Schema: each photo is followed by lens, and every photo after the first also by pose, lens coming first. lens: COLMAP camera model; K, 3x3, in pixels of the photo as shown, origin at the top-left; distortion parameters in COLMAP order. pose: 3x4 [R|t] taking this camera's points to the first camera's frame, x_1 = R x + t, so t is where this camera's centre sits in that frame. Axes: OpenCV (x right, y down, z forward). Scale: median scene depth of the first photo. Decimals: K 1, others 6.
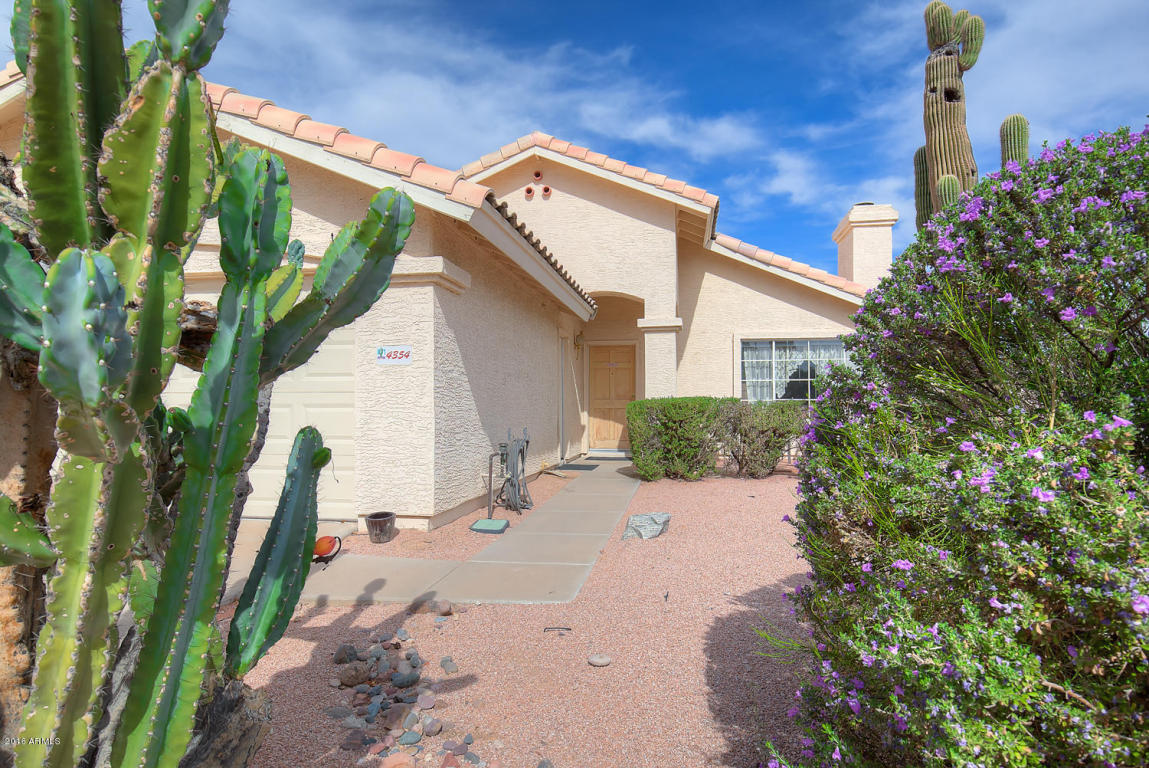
lens RADIAL K [[686.4, 0, 574.1], [0, 686.4, 389.4], [0, 0, 1]] dist [-0.005104, 0.000561]
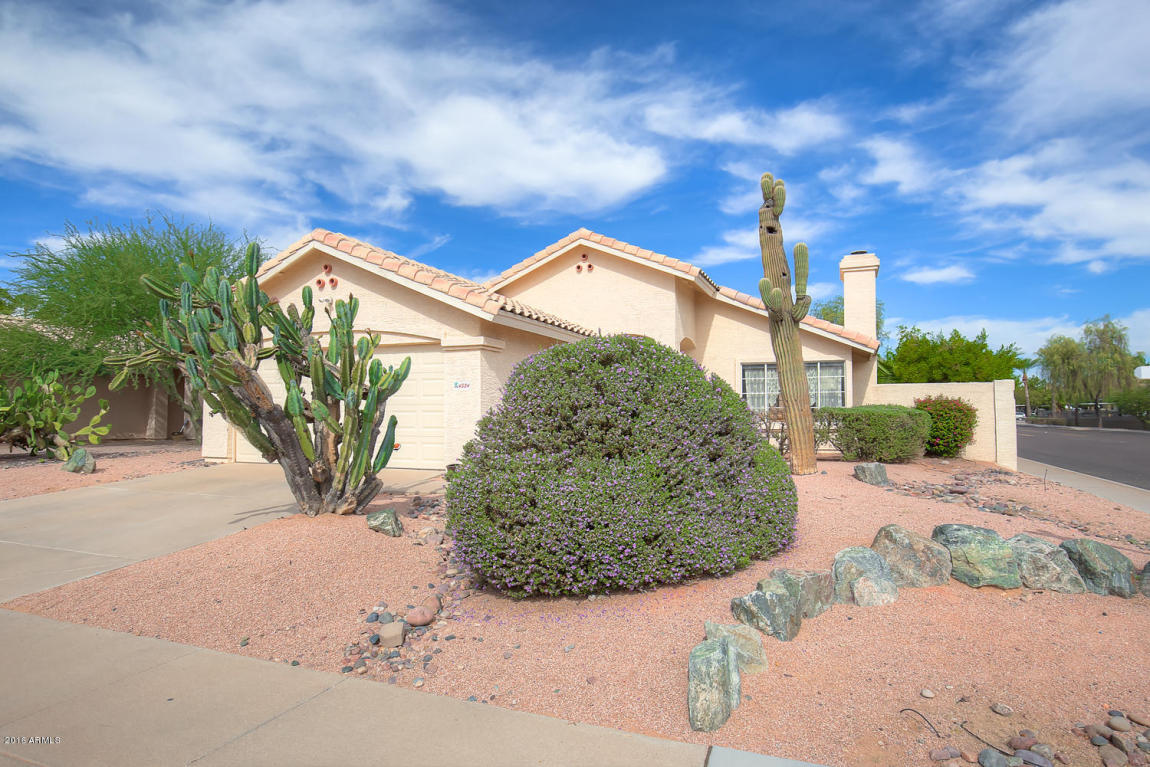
lens RADIAL K [[672.1, 0, 574.9], [0, 672.1, 387.5], [0, 0, 1]] dist [-0.011611, 0.001909]
pose [[0.975504, -0.008324, -0.219823, 0.250148], [0.004837, 0.999854, -0.016394, -0.005792], [0.219928, 0.014929, 0.975402, -0.426390]]
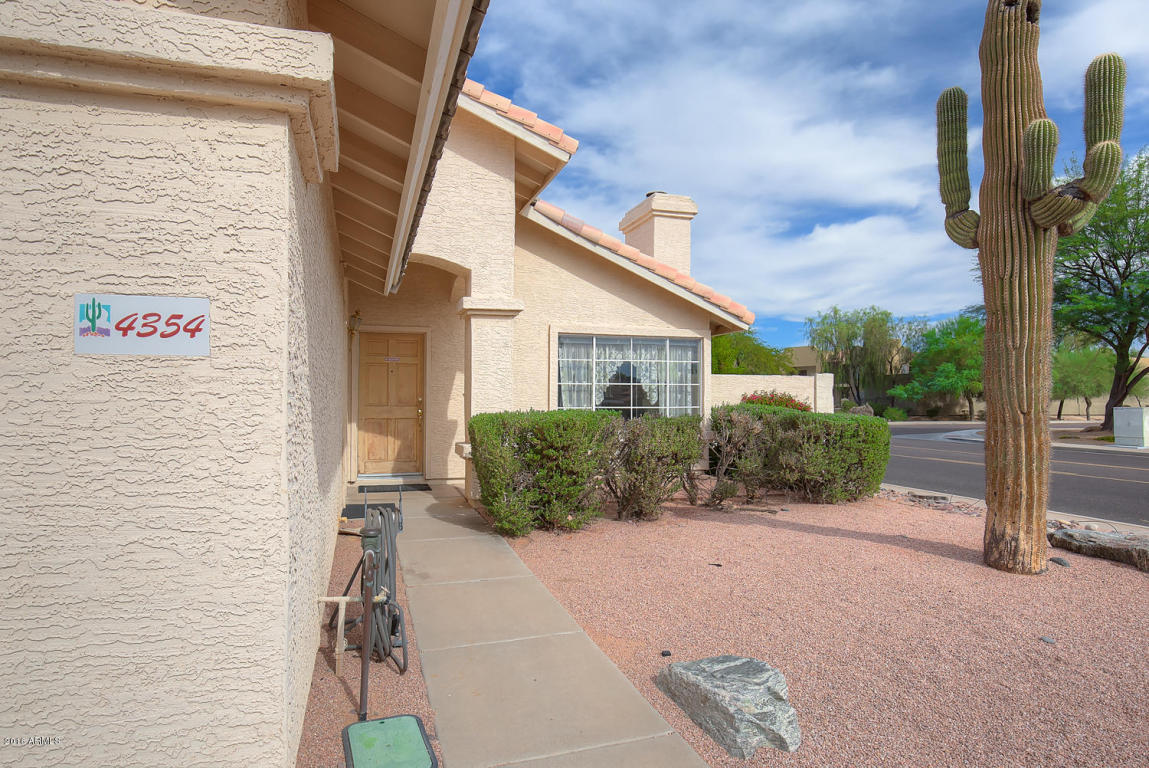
lens RADIAL K [[671.5, 0, 574.4], [0, 671.5, 388.0], [0, 0, 1]] dist [-0.011611, 0.001909]
pose [[0.890910, 0.012085, 0.454019, -0.116418], [-0.015679, 0.999868, 0.004153, -0.013337], [-0.453909, -0.010819, 0.890982, 0.329596]]
